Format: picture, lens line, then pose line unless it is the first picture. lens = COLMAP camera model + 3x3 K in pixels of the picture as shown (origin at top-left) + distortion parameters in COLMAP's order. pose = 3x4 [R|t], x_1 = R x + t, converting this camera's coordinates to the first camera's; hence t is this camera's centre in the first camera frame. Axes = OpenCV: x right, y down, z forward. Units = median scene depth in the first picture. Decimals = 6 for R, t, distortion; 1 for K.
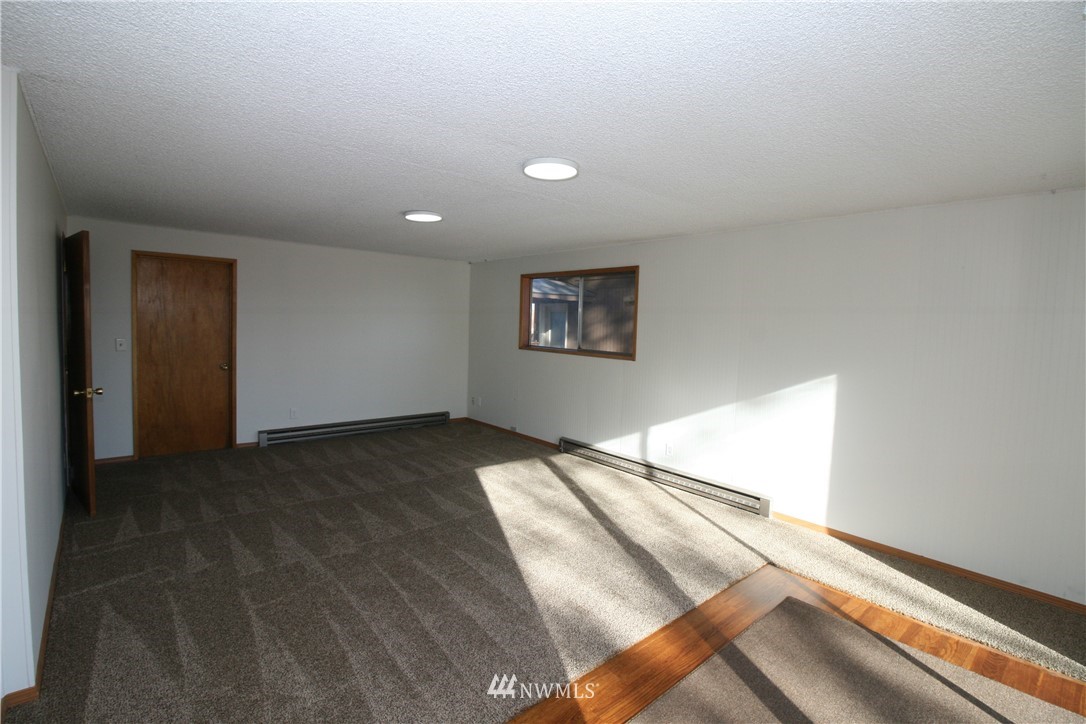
lens RADIAL K [[499.3, 0, 539.3], [0, 499.3, 358.2], [0, 0, 1]] dist [-0.007920, -0.002040]
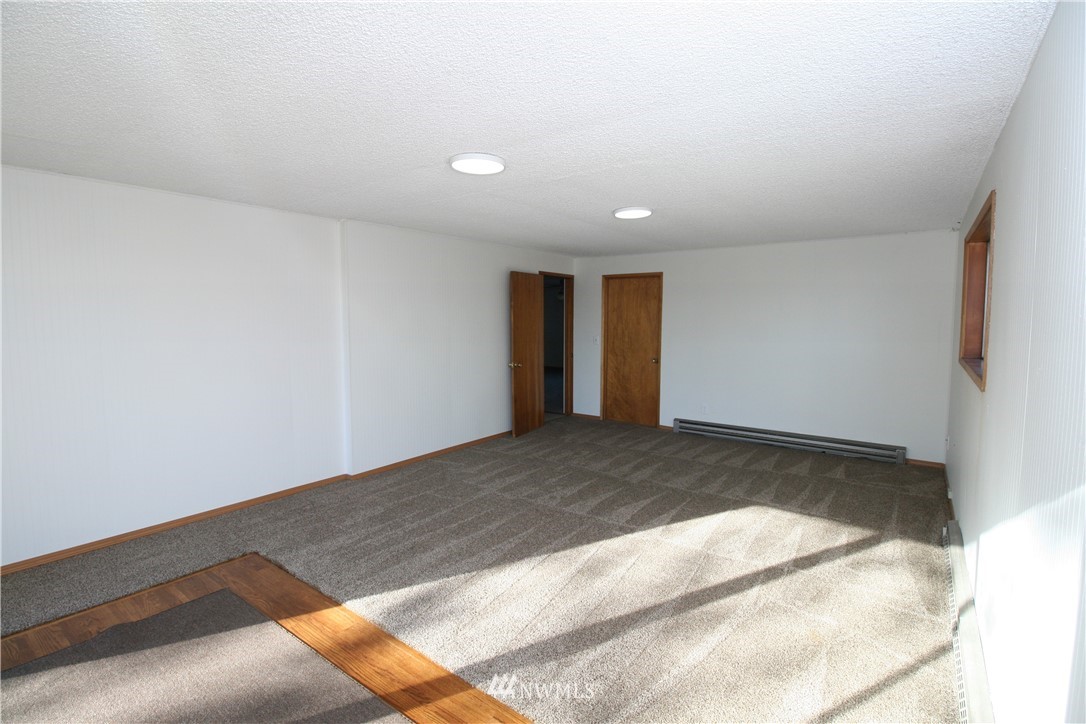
lens RADIAL K [[499.3, 0, 542.4], [0, 499.3, 358.0], [0, 0, 1]] dist [-0.007920, -0.002040]
pose [[0.235474, 0.050822, -0.970551, 0.563133], [-0.066629, 0.997126, 0.036048, -0.017236], [0.969594, 0.056179, 0.238184, 0.481907]]
